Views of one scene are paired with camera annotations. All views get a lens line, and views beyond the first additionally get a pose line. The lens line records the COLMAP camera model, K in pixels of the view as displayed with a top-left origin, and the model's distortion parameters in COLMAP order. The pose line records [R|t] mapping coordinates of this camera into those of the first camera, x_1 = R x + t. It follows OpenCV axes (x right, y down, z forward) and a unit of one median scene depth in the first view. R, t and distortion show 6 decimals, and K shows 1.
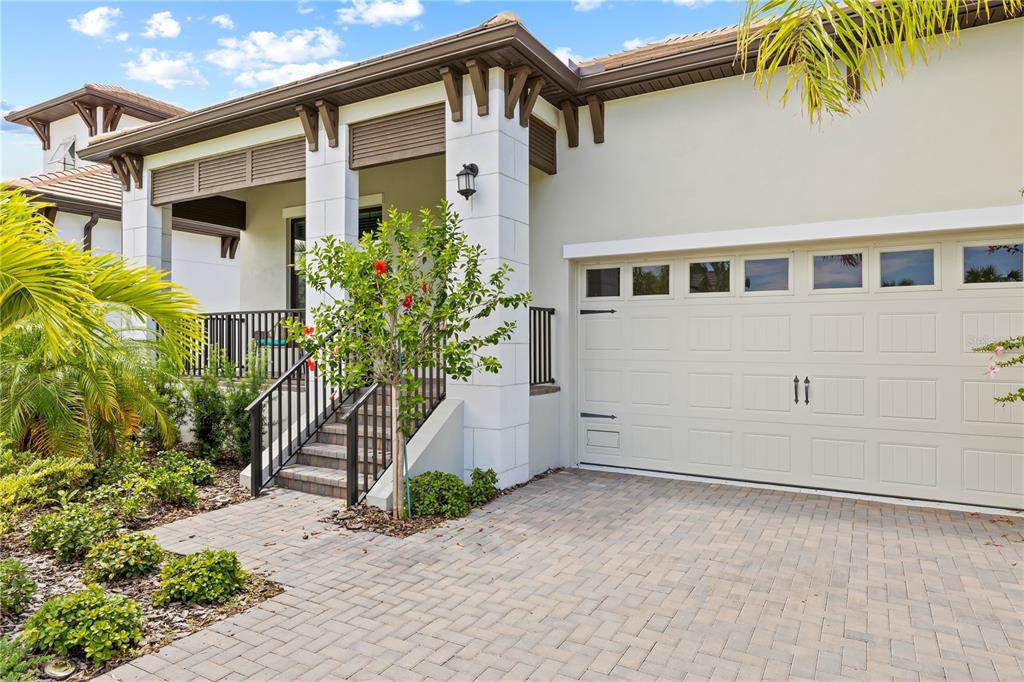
lens RADIAL K [[625.9, 0, 512.0], [0, 625.9, 341.0], [0, 0, 1]] dist [0.000371, 0.000172]
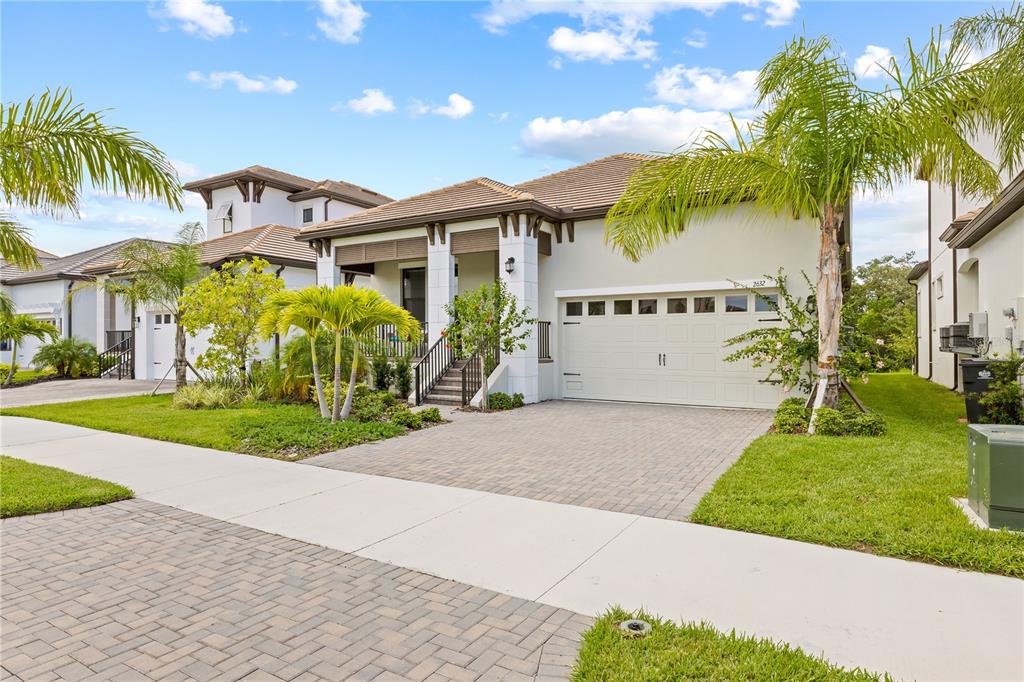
lens RADIAL K [[577.7, 0, 512.0], [0, 577.7, 341.0], [0, 0, 1]] dist [-0.000441, -0.000083]
pose [[0.999714, -0.002459, -0.023798, -0.014350], [0.002506, 0.999995, 0.001934, 0.007572], [0.023793, -0.001994, 0.999715, -0.982626]]
